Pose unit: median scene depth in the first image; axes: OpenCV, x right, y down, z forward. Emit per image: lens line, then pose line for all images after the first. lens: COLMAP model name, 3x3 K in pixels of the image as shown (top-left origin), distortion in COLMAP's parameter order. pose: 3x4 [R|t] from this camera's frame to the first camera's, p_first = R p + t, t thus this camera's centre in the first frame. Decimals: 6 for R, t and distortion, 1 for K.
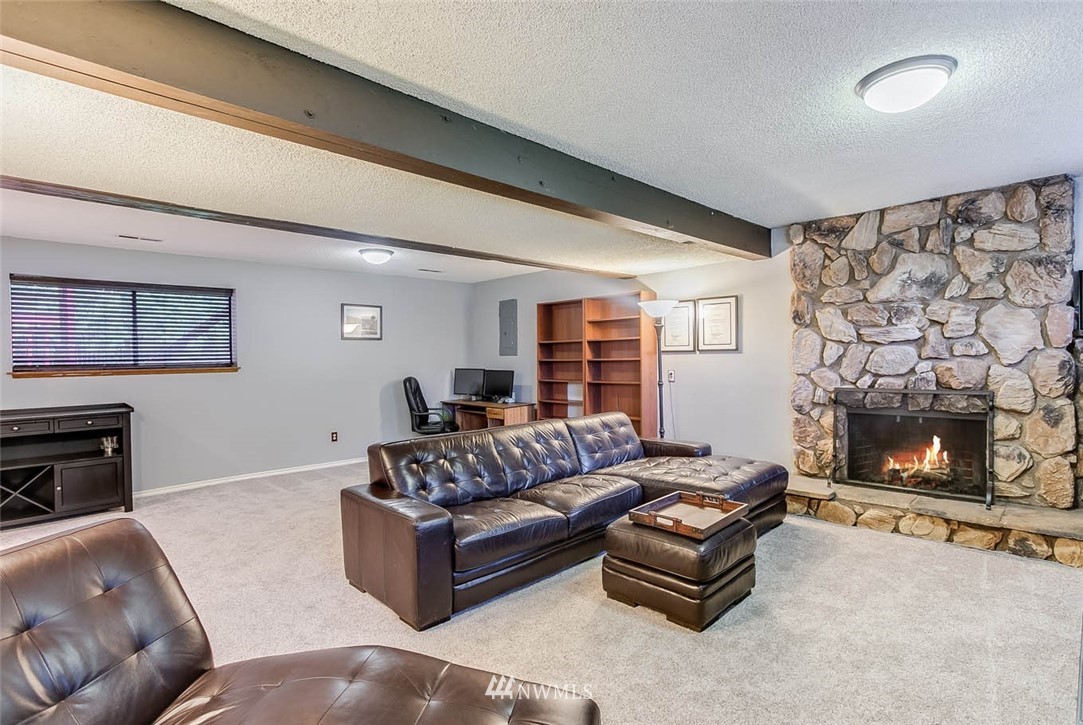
lens RADIAL K [[521.7, 0, 542.4], [0, 521.7, 359.5], [0, 0, 1]] dist [0.001827, 0.000182]
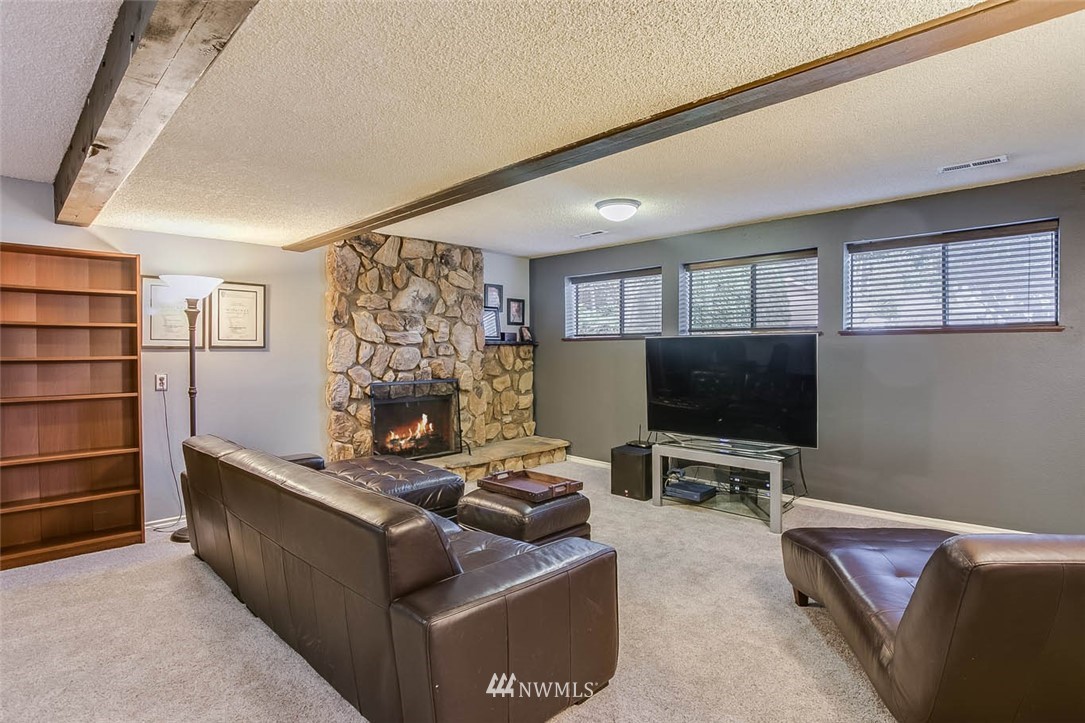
lens RADIAL K [[558.9, 0, 543.1], [0, 558.9, 360.3], [0, 0, 1]] dist [-0.001759, -0.000132]
pose [[0.011684, -0.001160, 0.999931, -0.680275], [0.006814, 0.999976, 0.001080, 0.006281], [-0.999909, 0.006801, 0.011692, 0.655363]]
